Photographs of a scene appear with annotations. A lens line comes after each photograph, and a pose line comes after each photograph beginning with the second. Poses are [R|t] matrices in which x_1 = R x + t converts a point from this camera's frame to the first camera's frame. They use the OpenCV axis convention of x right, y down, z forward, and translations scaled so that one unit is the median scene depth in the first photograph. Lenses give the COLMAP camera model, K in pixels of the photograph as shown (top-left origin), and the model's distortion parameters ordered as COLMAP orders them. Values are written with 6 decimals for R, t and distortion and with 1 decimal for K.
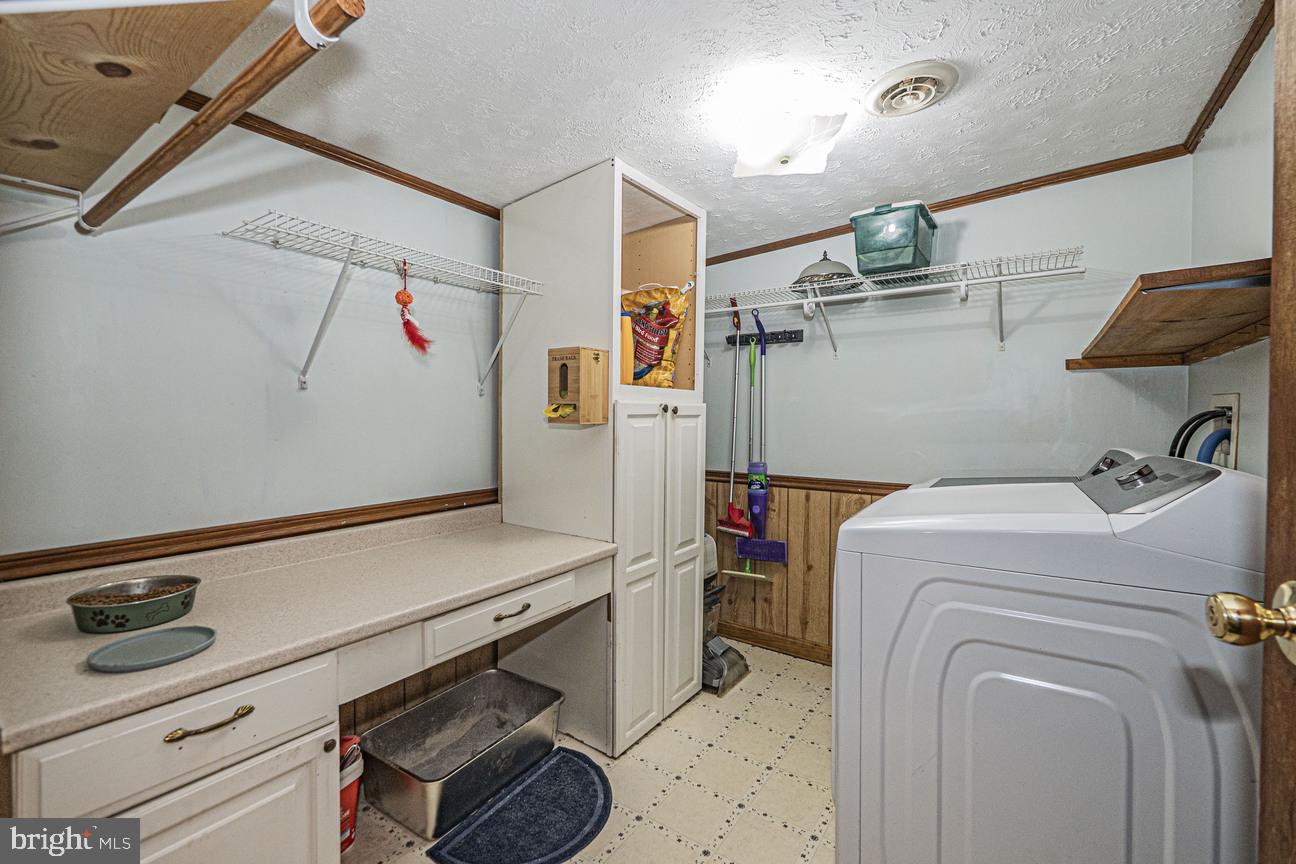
lens RADIAL K [[550.7, 0, 646.9], [0, 550.7, 425.4], [0, 0, 1]] dist [-0.000559, 0.000380]
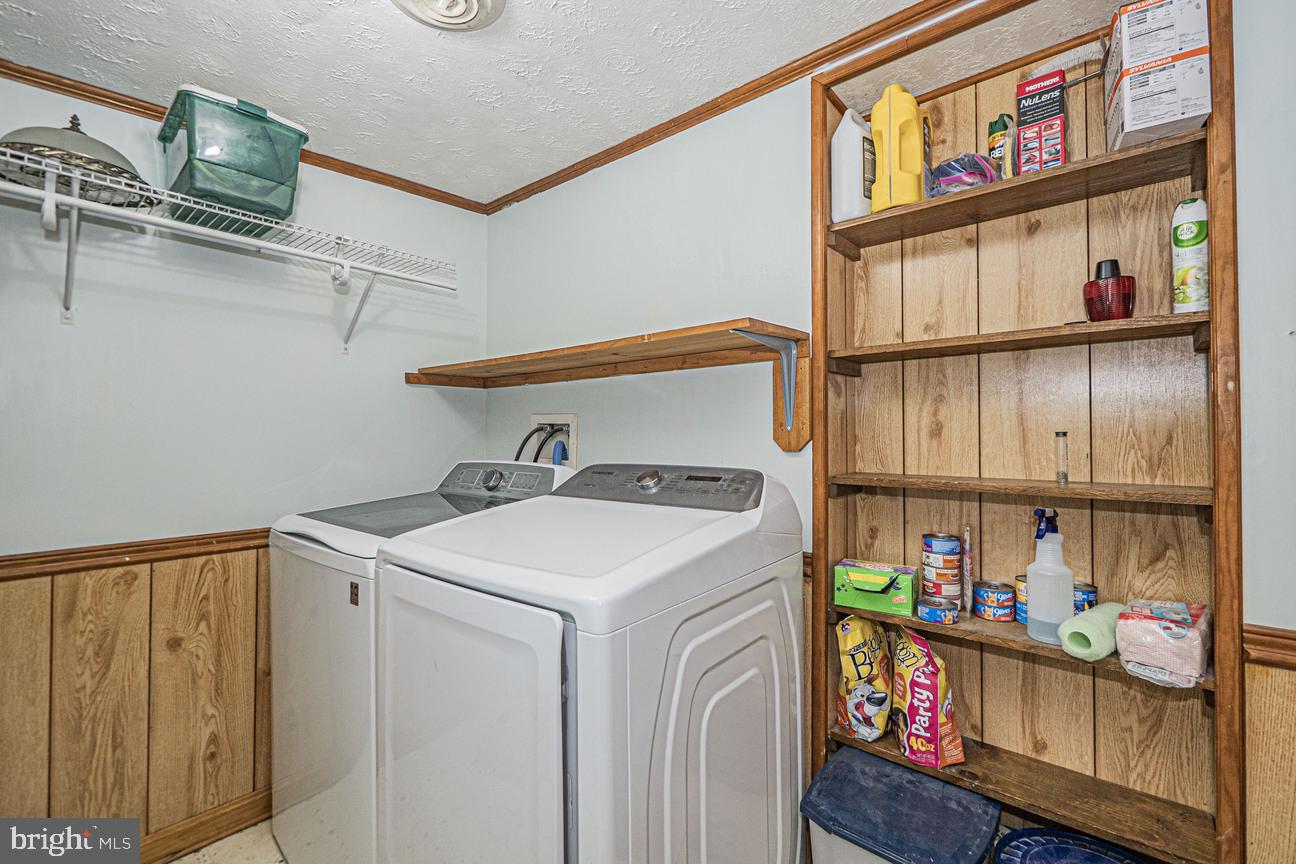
lens RADIAL K [[550.7, 0, 646.6], [0, 550.7, 426.6], [0, 0, 1]] dist [-0.000559, 0.000380]
pose [[0.086486, 0.011001, 0.996192, -0.156829], [0.020539, 0.999707, -0.012823, -0.002326], [-0.996041, 0.021570, 0.086235, 0.447816]]
